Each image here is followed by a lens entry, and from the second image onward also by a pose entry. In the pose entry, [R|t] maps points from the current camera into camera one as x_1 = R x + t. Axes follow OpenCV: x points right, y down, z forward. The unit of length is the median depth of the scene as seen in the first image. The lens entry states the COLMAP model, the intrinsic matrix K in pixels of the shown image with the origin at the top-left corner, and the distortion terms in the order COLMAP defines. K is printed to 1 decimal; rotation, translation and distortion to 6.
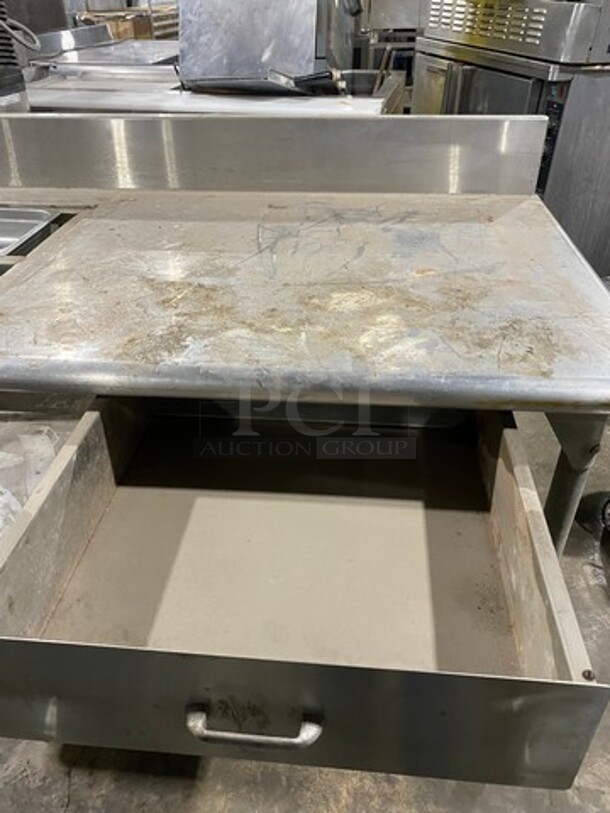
lens RADIAL K [[620.3, 0, 302.0], [0, 620.3, 399.8], [0, 0, 1]] dist [0.029162, -0.019676]
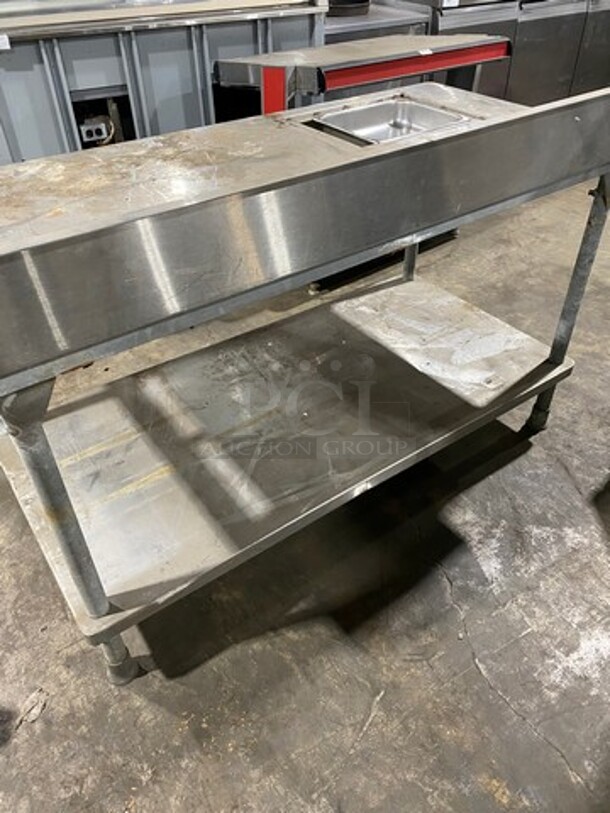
lens RADIAL K [[620.3, 0, 300.6], [0, 620.3, 408.7], [0, 0, 1]] dist [0.029162, -0.019676]
pose [[-0.750313, 0.441201, -0.492313, 0.679502], [-0.355616, 0.358410, 0.863180, -1.427811], [0.557286, 0.822730, -0.112021, 1.972270]]
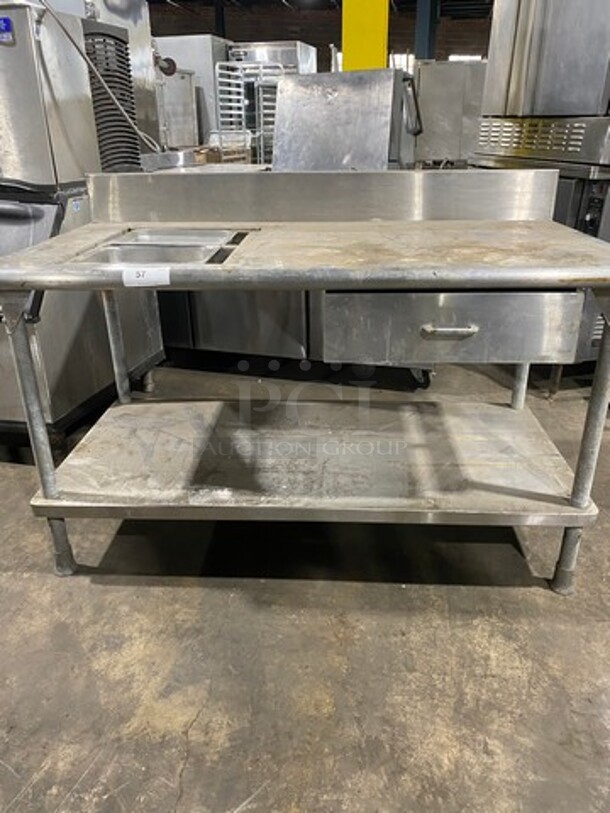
lens RADIAL K [[620.3, 0, 306.3], [0, 620.3, 407.9], [0, 0, 1]] dist [0.029162, -0.019676]
pose [[0.998960, 0.023497, -0.039062, -0.075932], [-0.030164, 0.983210, -0.179968, 0.129959], [0.034178, 0.180959, 0.982897, -0.083001]]
